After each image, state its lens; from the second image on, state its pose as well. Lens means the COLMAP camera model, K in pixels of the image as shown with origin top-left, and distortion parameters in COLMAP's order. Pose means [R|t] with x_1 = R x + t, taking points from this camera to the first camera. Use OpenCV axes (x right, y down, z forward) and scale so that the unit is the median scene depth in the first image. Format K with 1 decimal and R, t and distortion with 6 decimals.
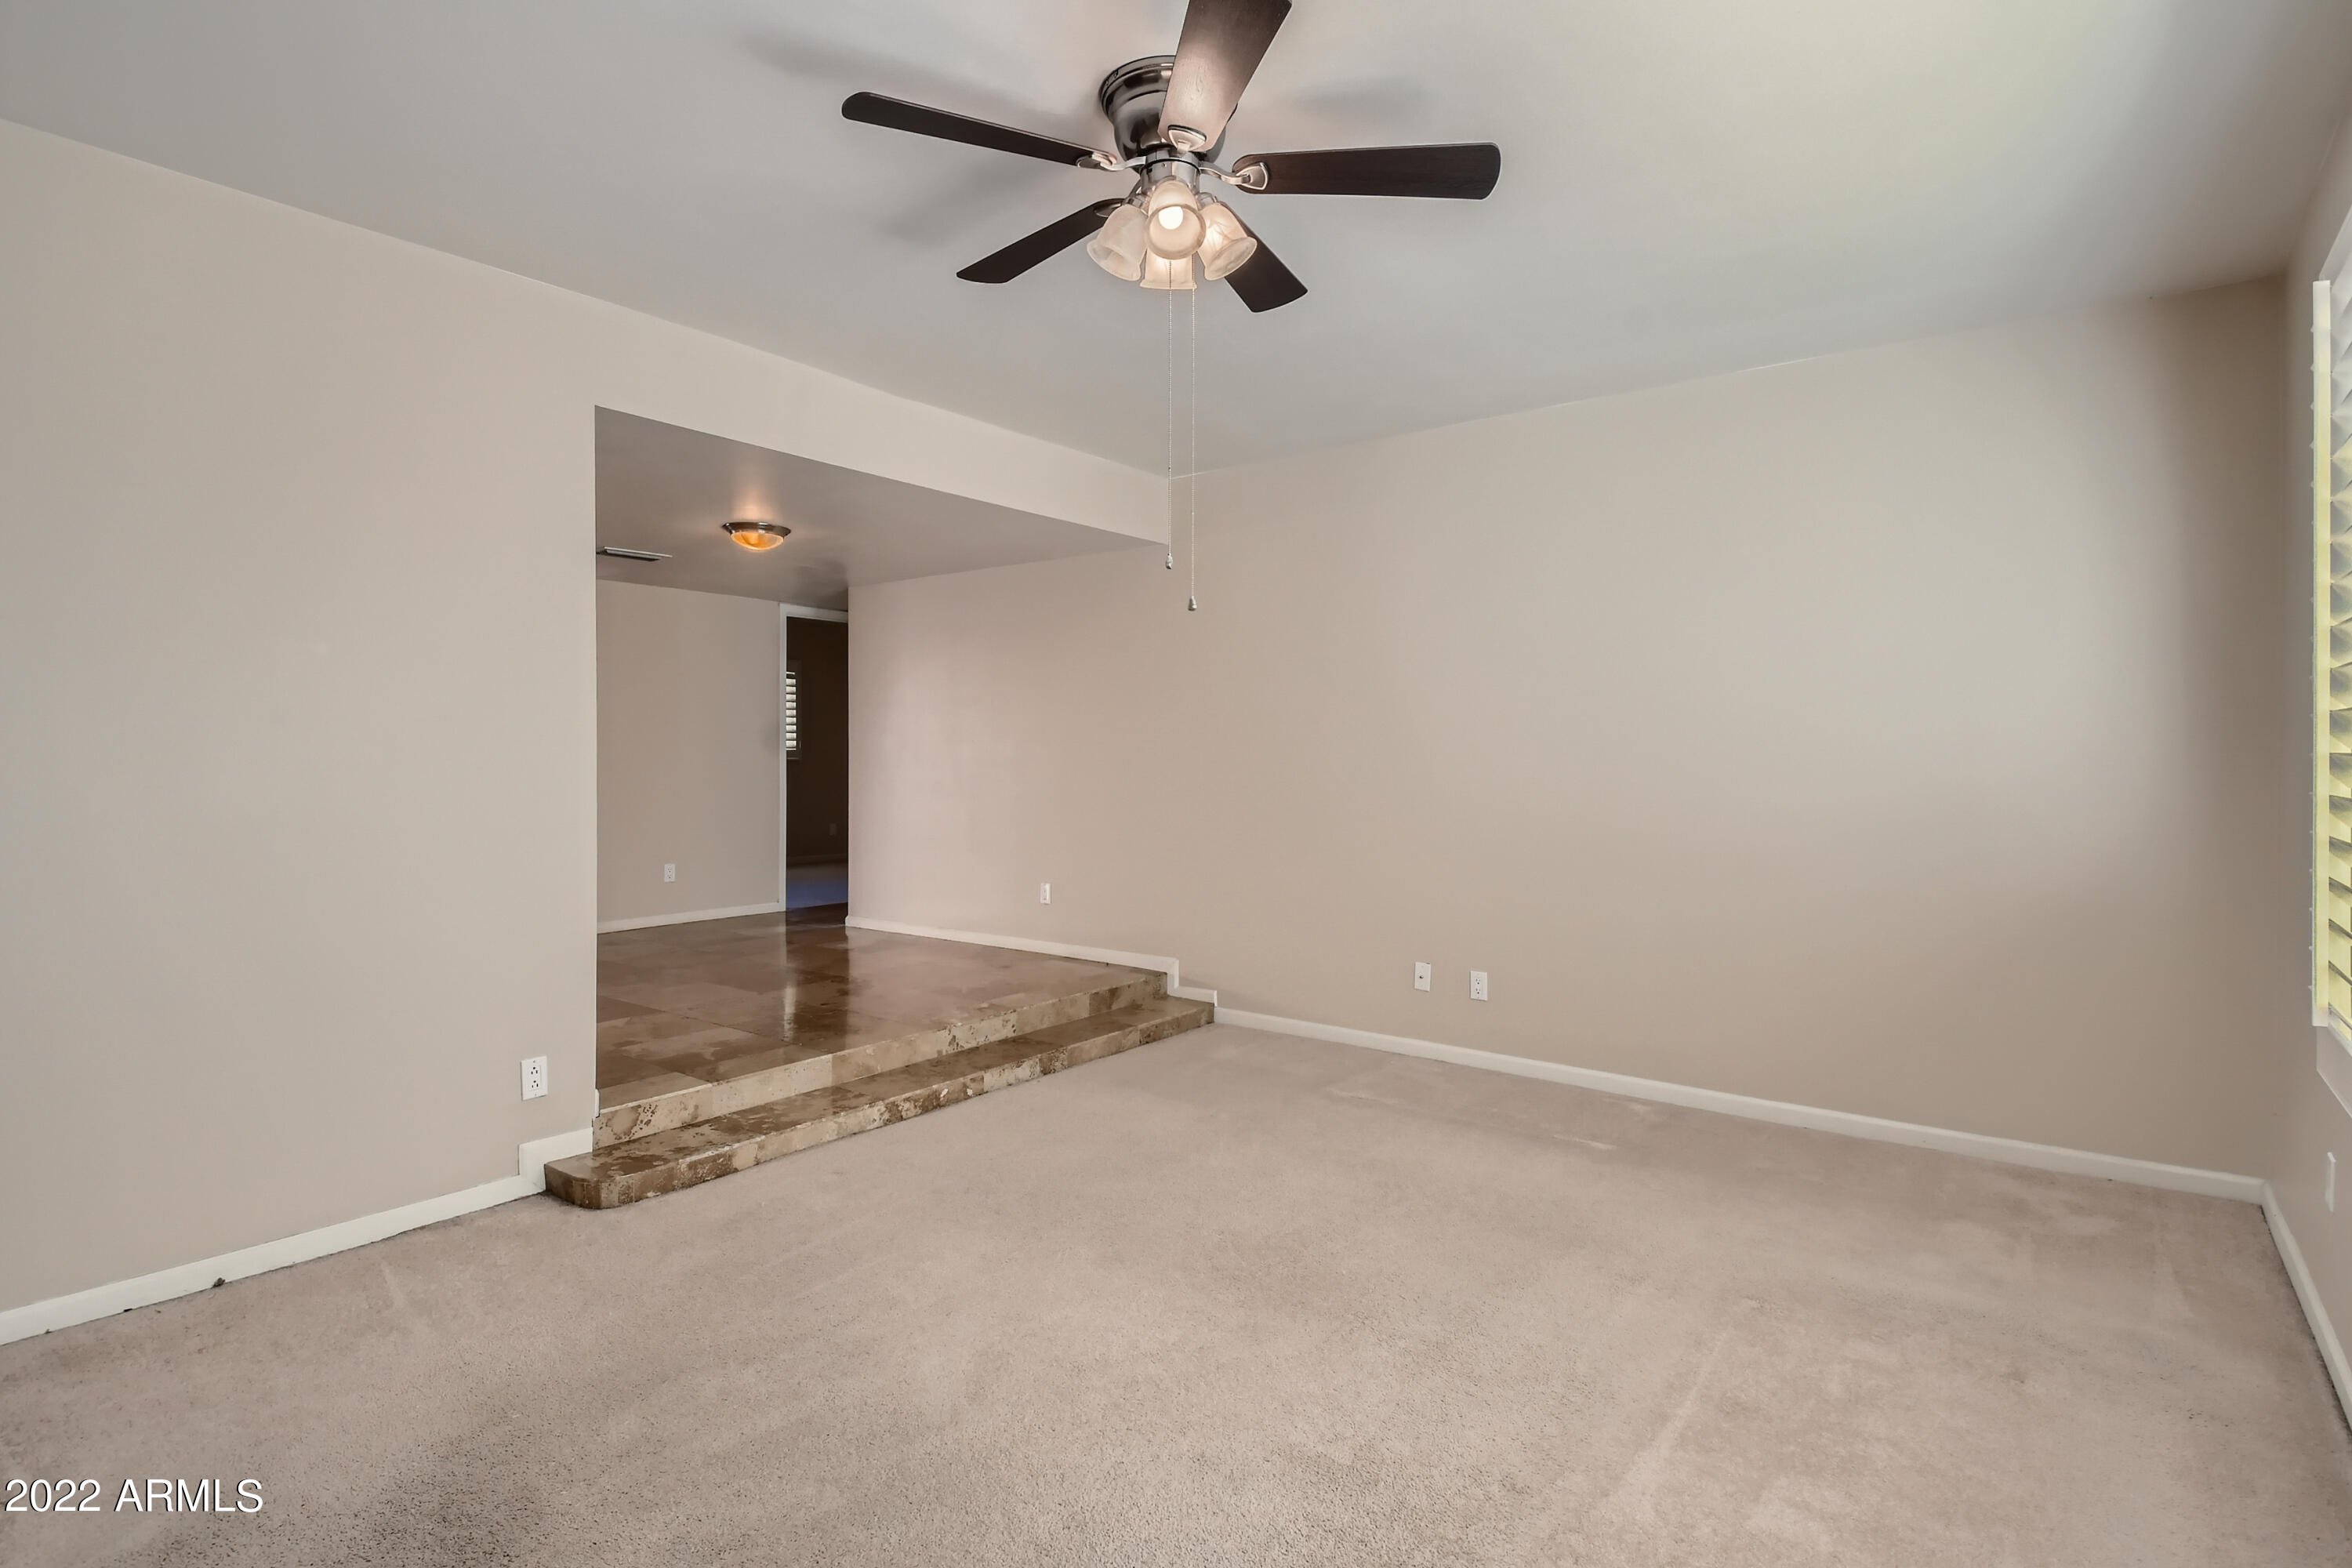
lens RADIAL K [[1172.1, 0, 1184.4], [0, 1172.1, 778.8], [0, 0, 1]] dist [-0.016873, -0.001975]
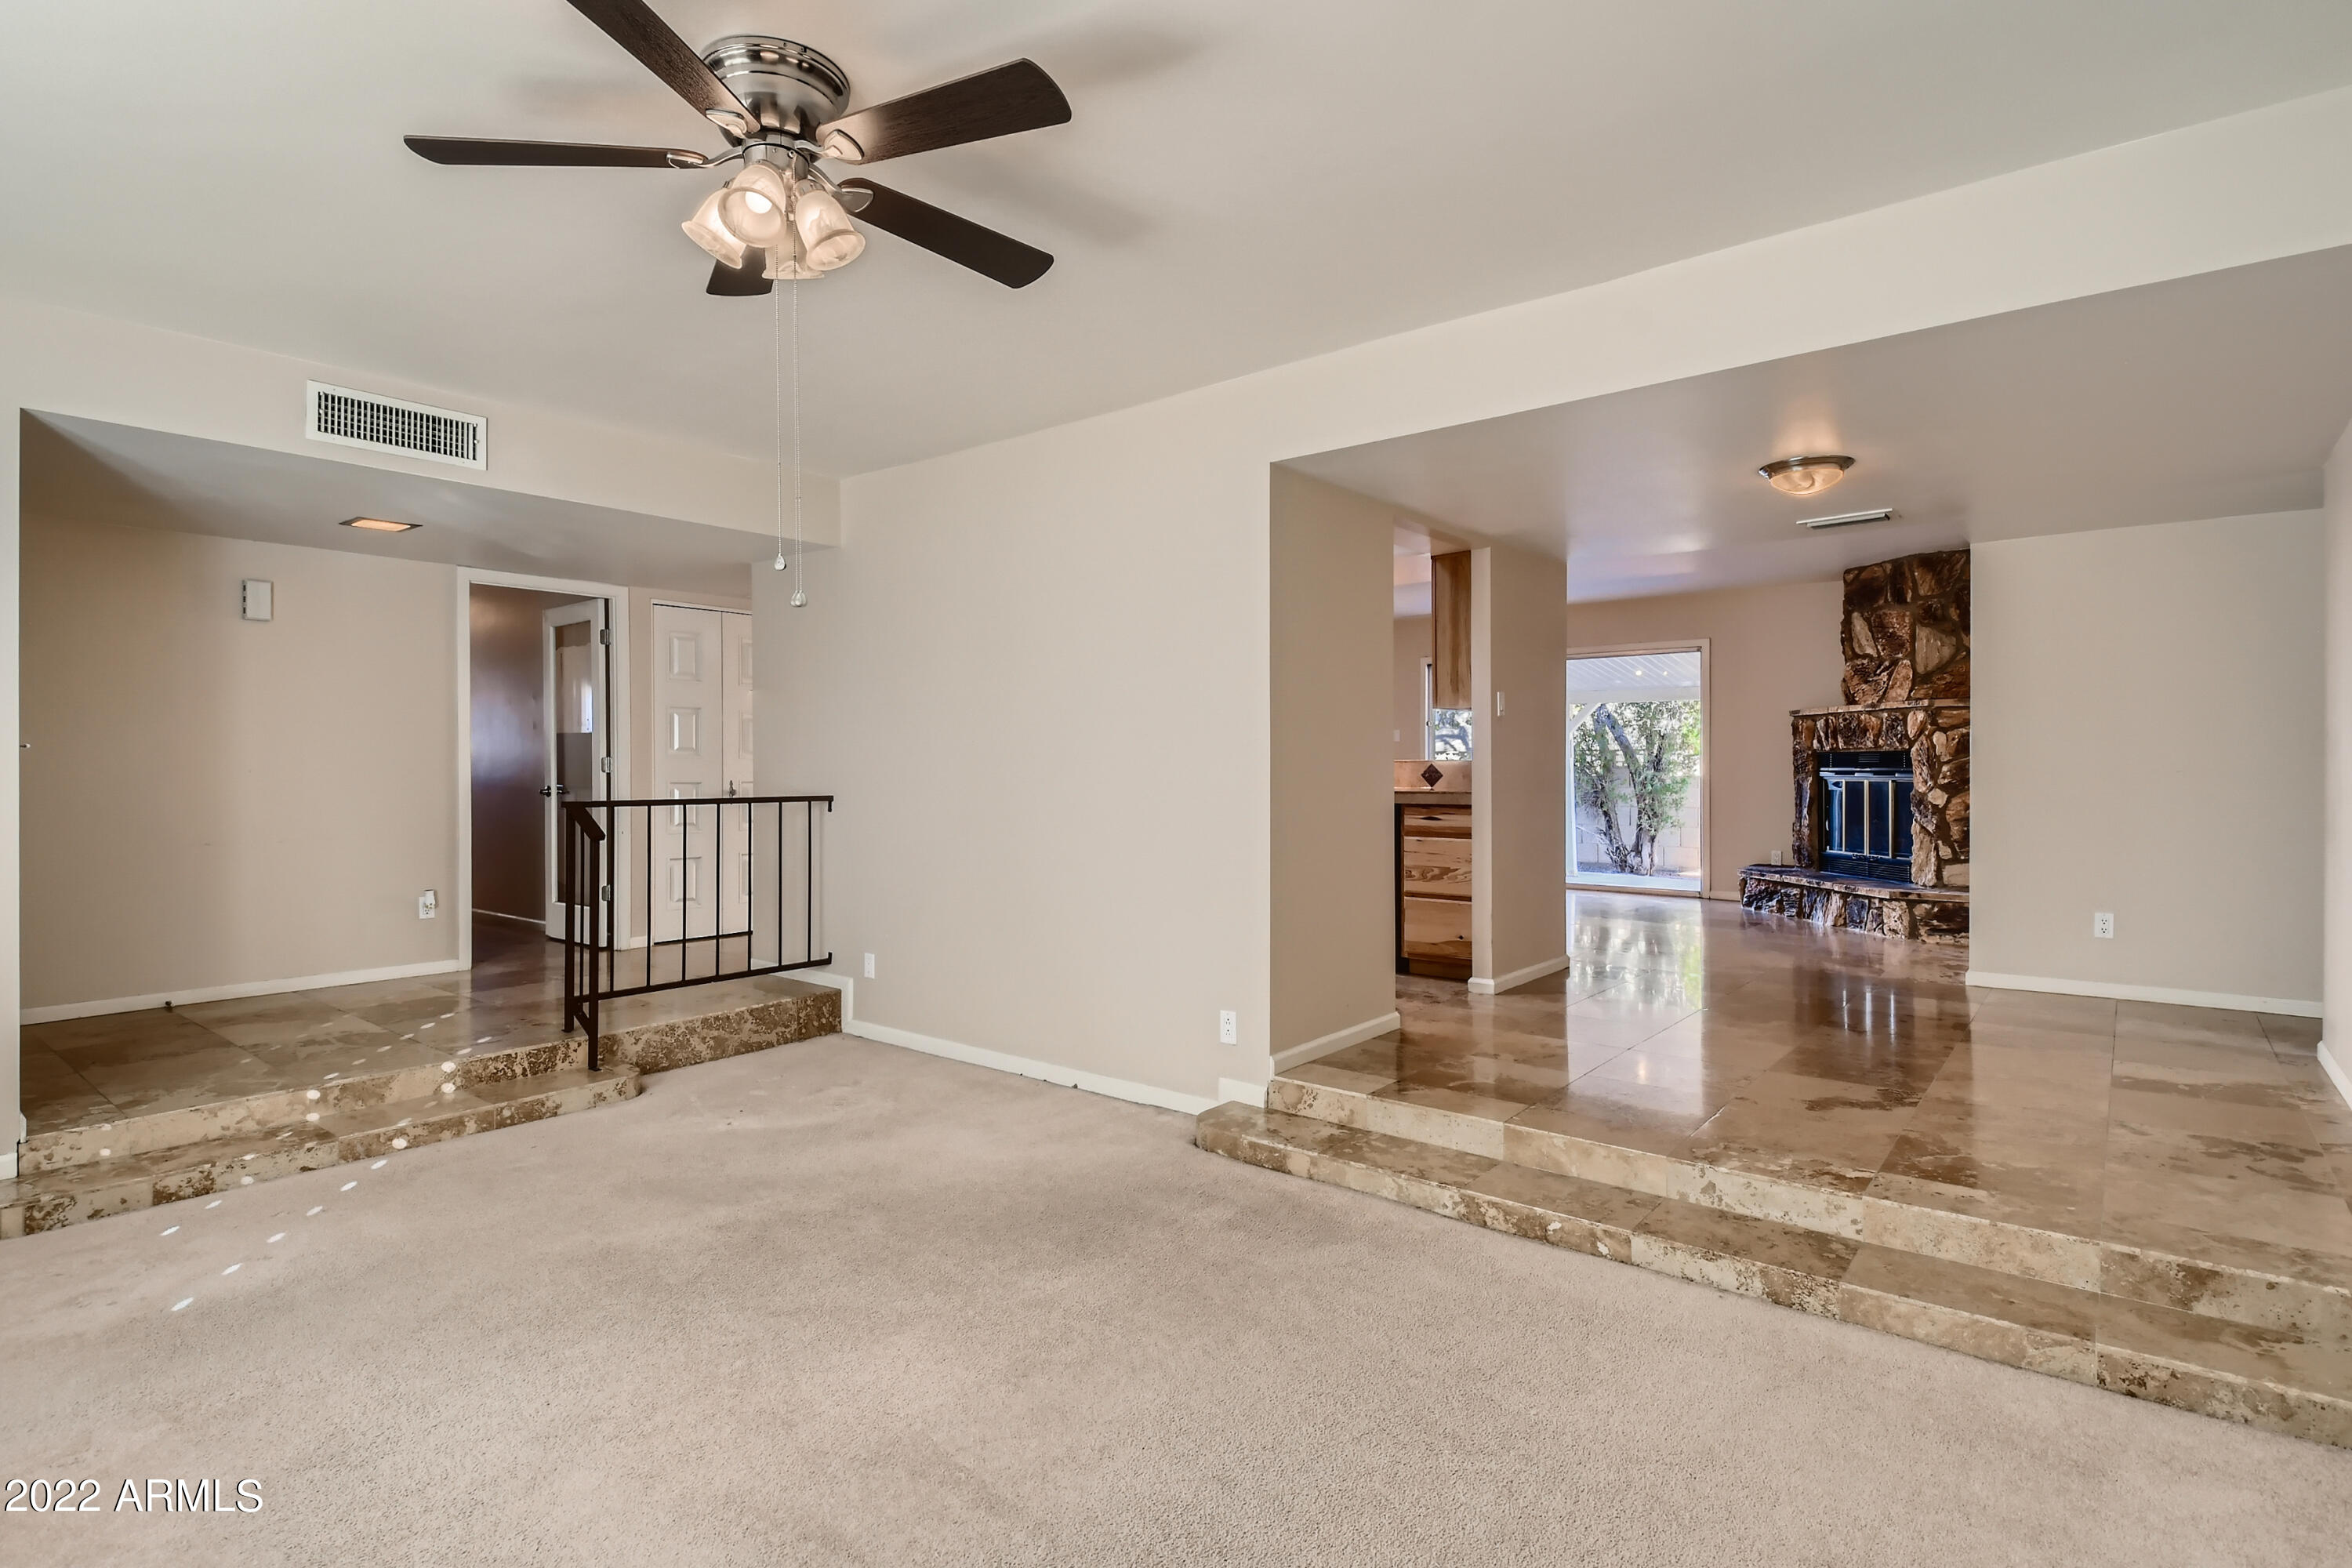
lens RADIAL K [[1172.1, 0, 1180.8], [0, 1172.1, 761.4], [0, 0, 1]] dist [-0.016873, -0.001975]
pose [[-0.060504, -0.003141, -0.998163, 0.569990], [-0.017833, 0.999839, -0.002065, -0.017537], [0.998009, 0.017675, -0.060550, 0.852952]]
